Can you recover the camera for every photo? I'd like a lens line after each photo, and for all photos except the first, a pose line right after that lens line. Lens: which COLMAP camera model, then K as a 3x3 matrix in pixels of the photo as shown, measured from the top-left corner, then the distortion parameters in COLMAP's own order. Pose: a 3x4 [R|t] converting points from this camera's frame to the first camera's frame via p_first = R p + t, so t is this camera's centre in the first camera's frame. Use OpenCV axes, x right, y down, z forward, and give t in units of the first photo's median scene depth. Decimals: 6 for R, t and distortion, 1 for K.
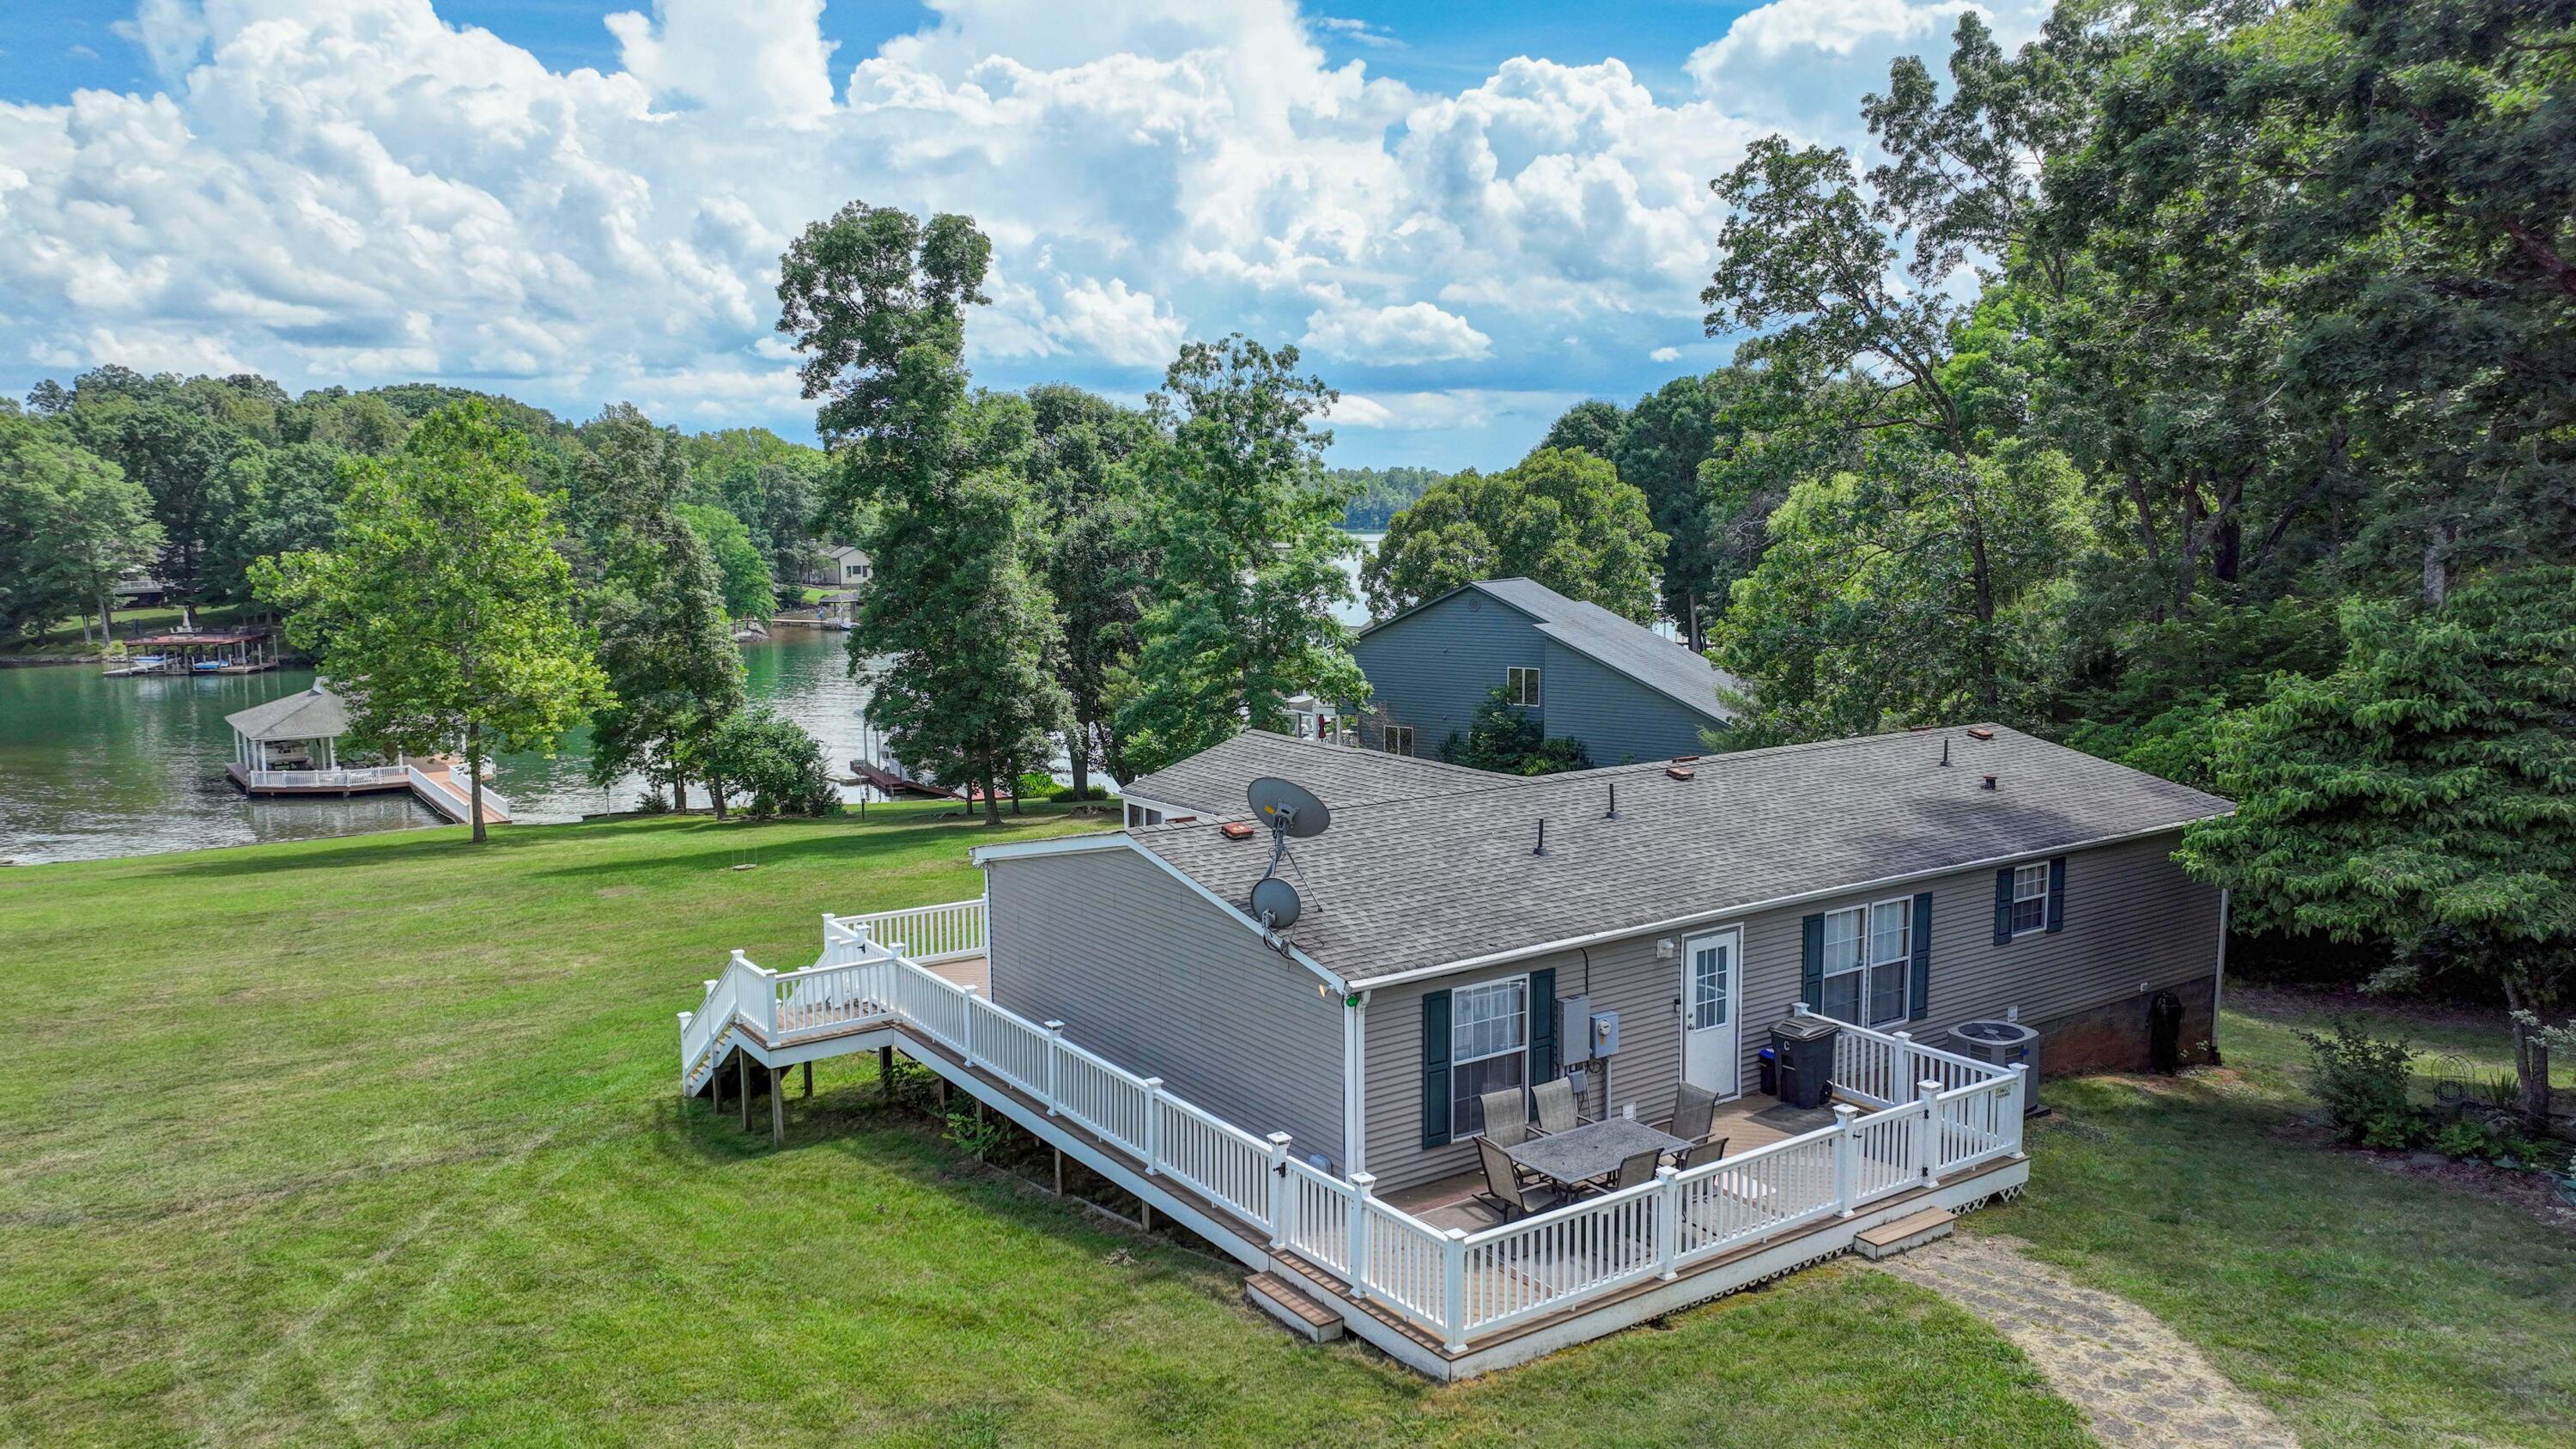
lens RADIAL K [[1814.9, 0, 1274.6], [0, 1814.9, 733.5], [0, 0, 1]] dist [0.003136, 0.008755]
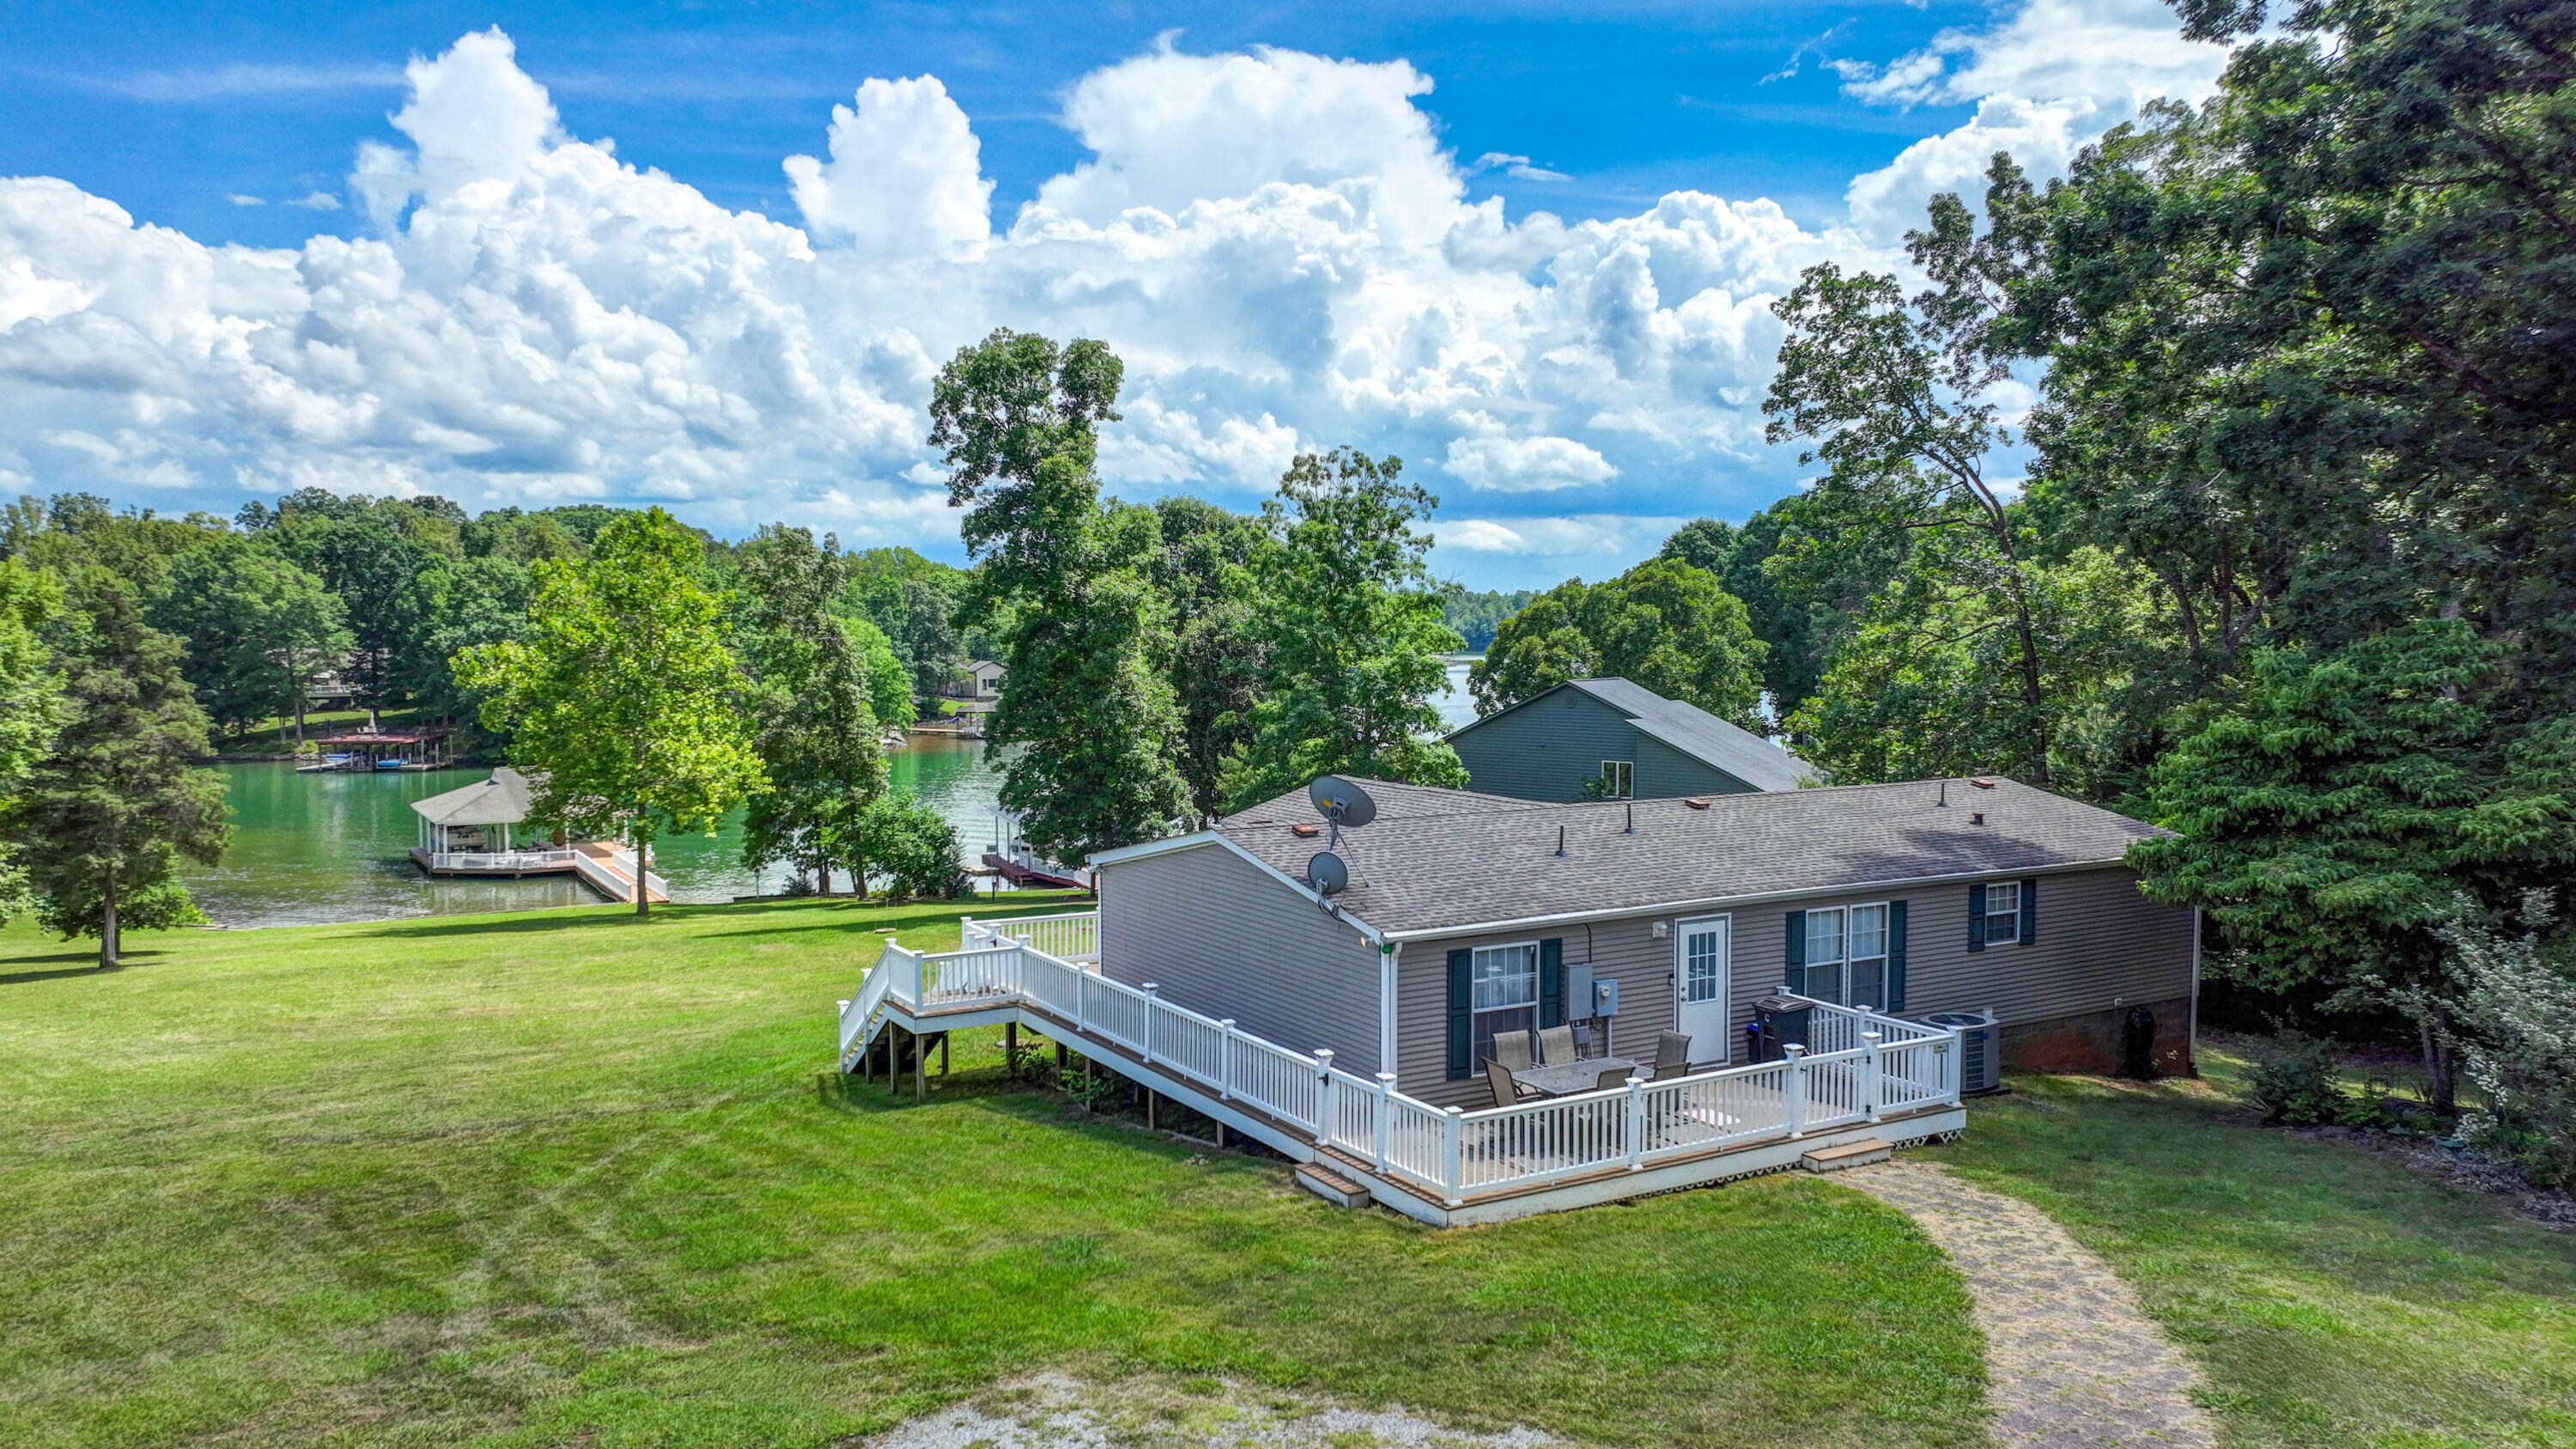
lens RADIAL K [[1814.9, 0, 1274.6], [0, 1814.9, 733.5], [0, 0, 1]] dist [0.003136, 0.008755]
pose [[0.997451, 0.010678, -0.070553, 0.014984], [-0.015423, 0.997630, -0.067057, 0.024268], [0.069670, 0.067975, 0.995252, -0.069994]]
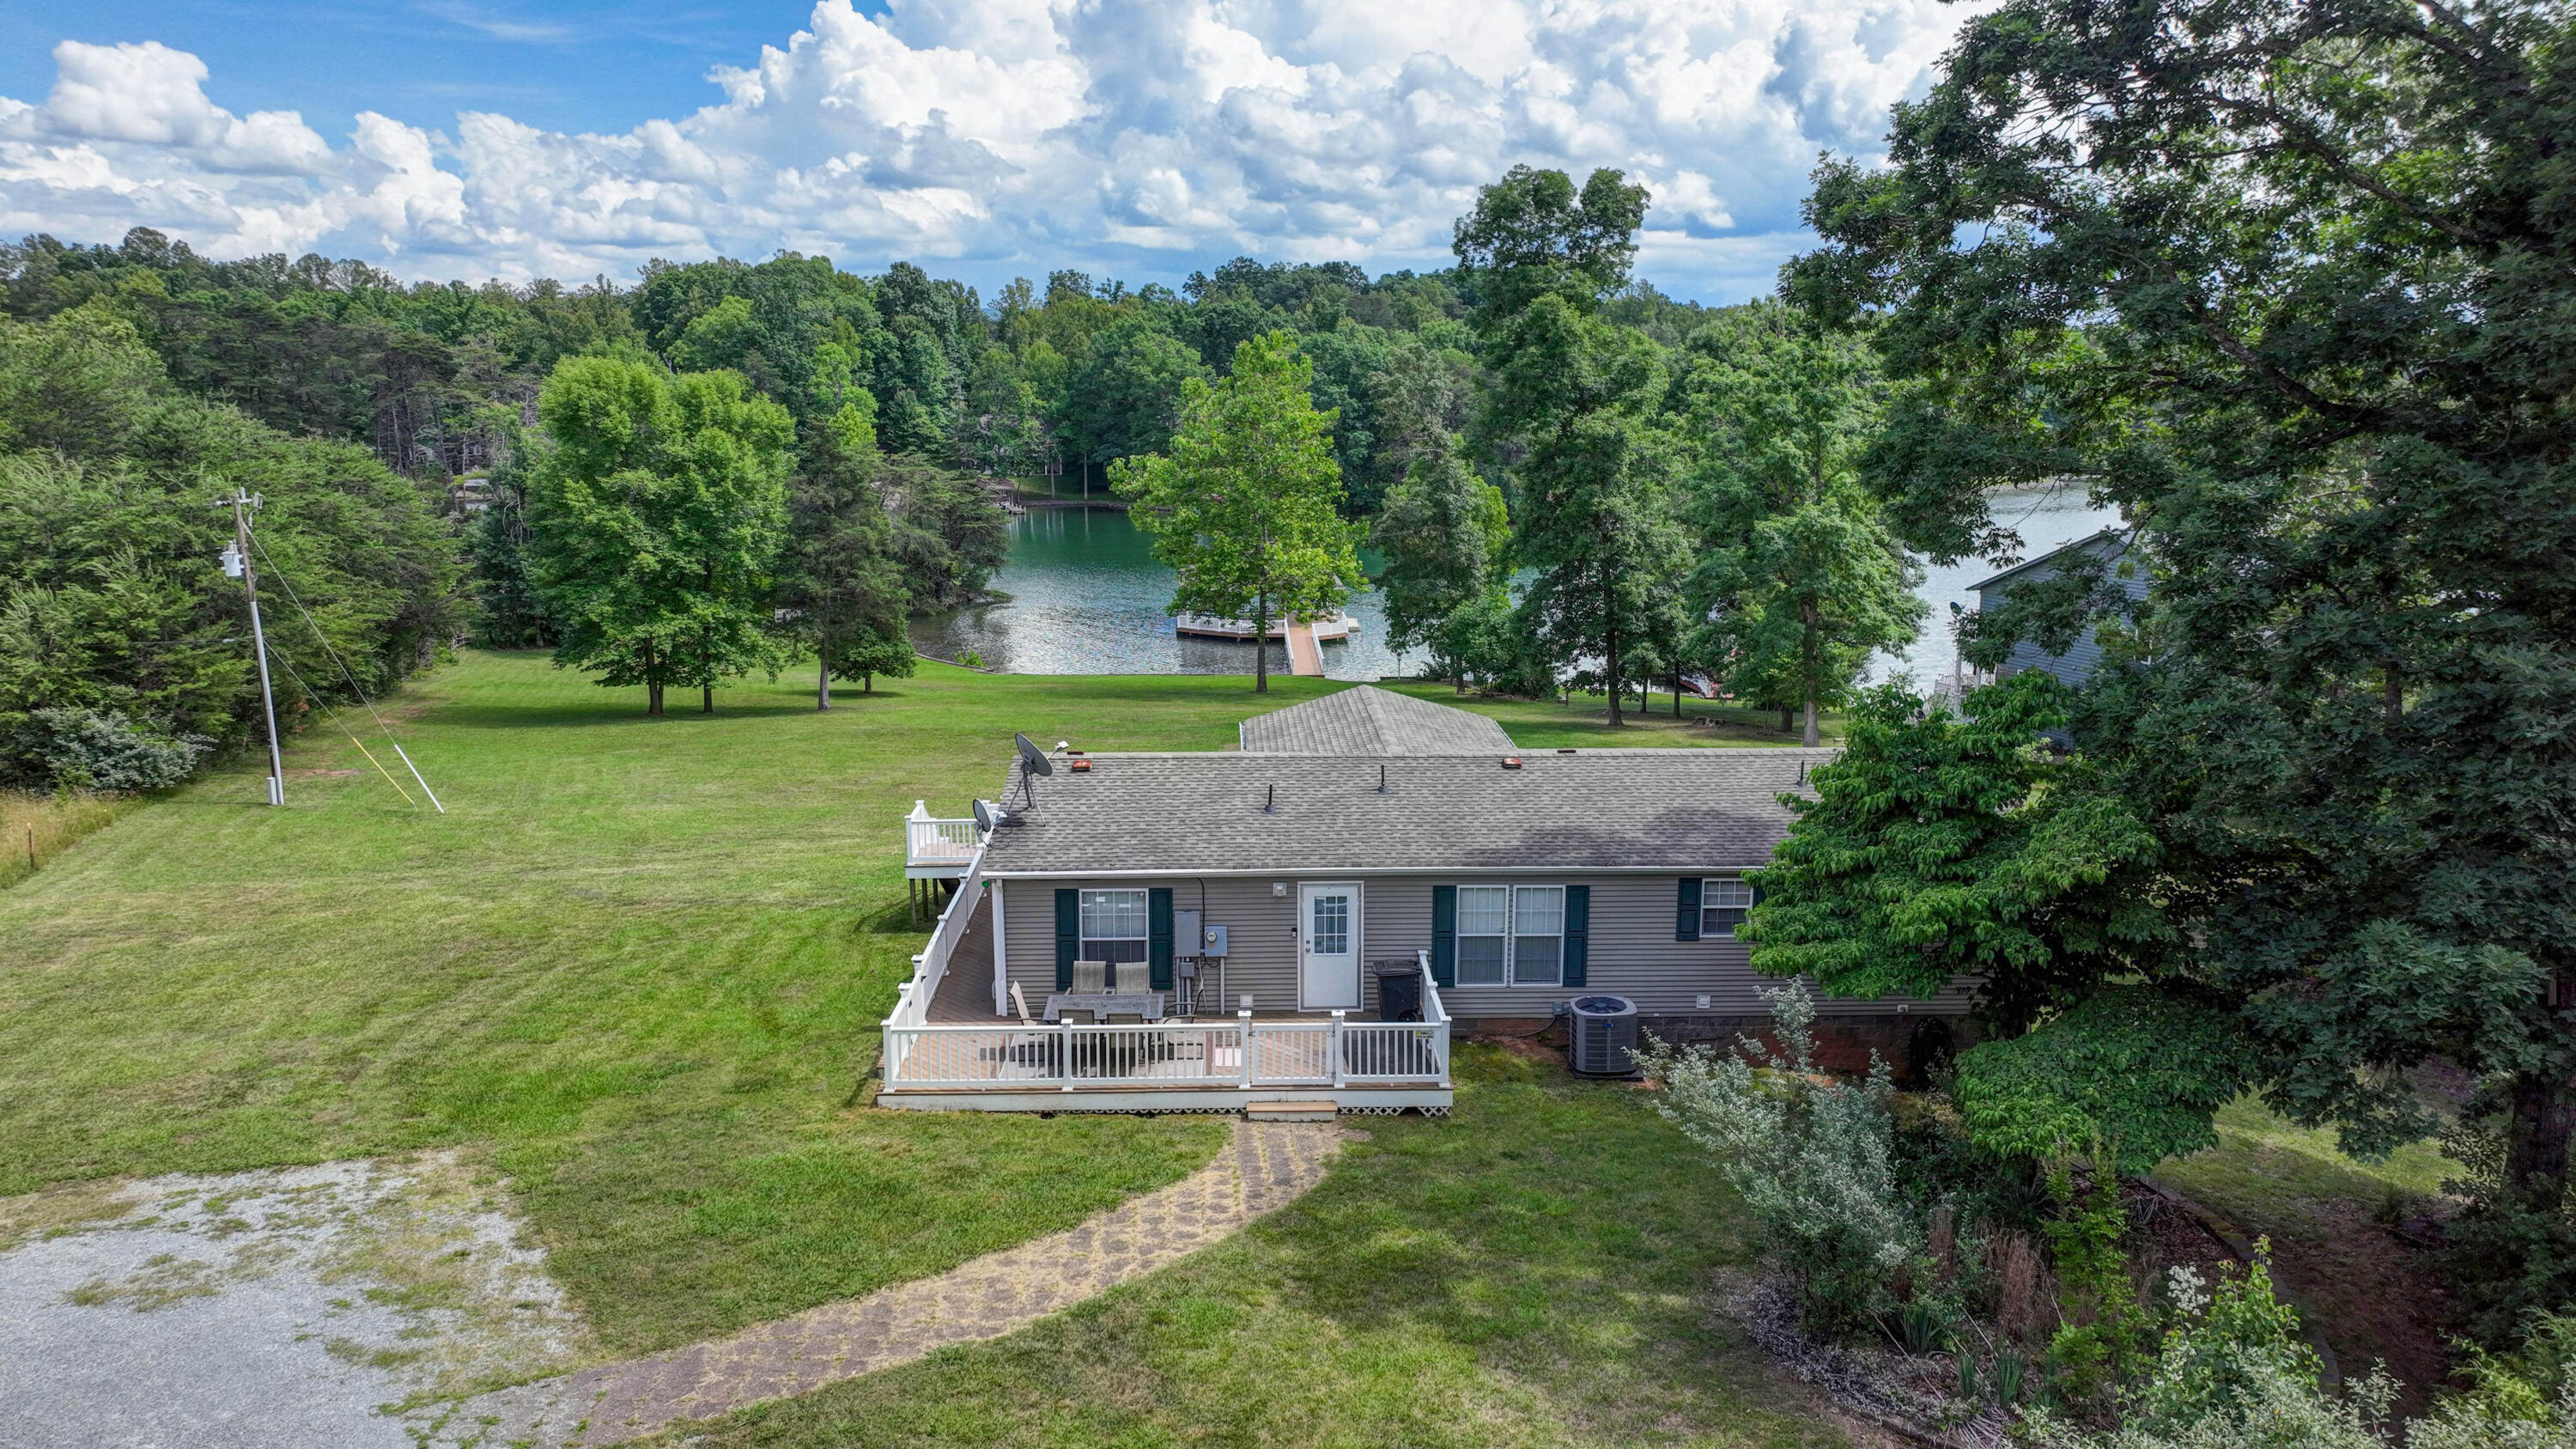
lens RADIAL K [[1814.9, 0, 1274.6], [0, 1814.9, 733.5], [0, 0, 1]] dist [0.003136, 0.008755]
pose [[0.836385, 0.115099, -0.535922, 0.306179], [-0.074031, 0.992467, 0.097615, -0.043358], [0.543120, -0.041969, 0.838605, -0.048512]]
